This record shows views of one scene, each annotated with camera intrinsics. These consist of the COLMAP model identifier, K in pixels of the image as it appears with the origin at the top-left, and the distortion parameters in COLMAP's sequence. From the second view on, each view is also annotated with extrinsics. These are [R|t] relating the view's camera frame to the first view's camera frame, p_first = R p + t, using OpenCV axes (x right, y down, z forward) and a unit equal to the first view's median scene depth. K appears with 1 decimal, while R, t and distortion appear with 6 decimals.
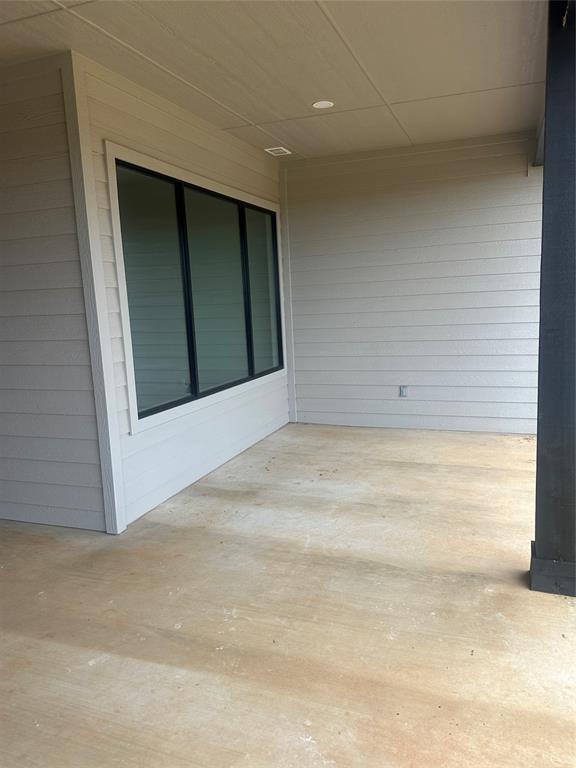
lens RADIAL K [[587.4, 0, 288.1], [0, 587.4, 384.9], [0, 0, 1]] dist [0.031897, -0.018775]
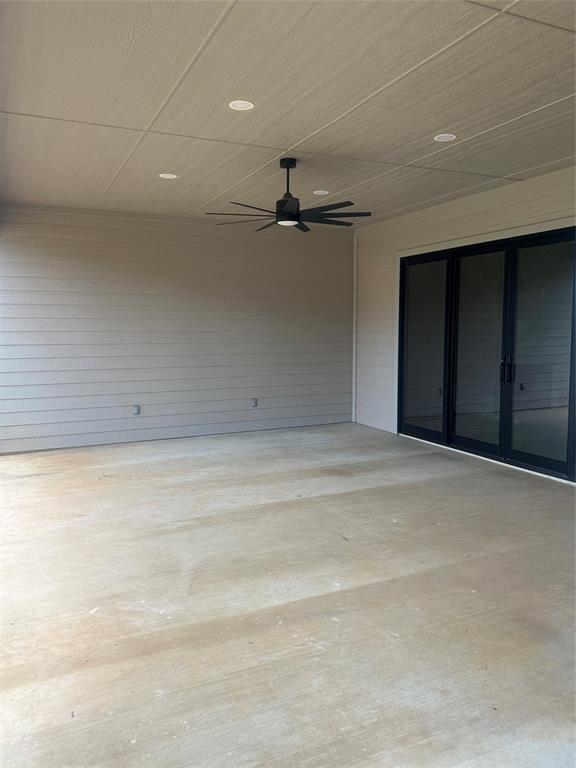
lens RADIAL K [[587.4, 0, 288.6], [0, 587.4, 383.7], [0, 0, 1]] dist [0.031897, -0.018775]
pose [[-0.703776, 0.117442, -0.700647, 0.656350], [-0.073937, 0.968777, 0.236652, -0.303630], [0.706564, 0.218354, -0.673119, 1.728287]]
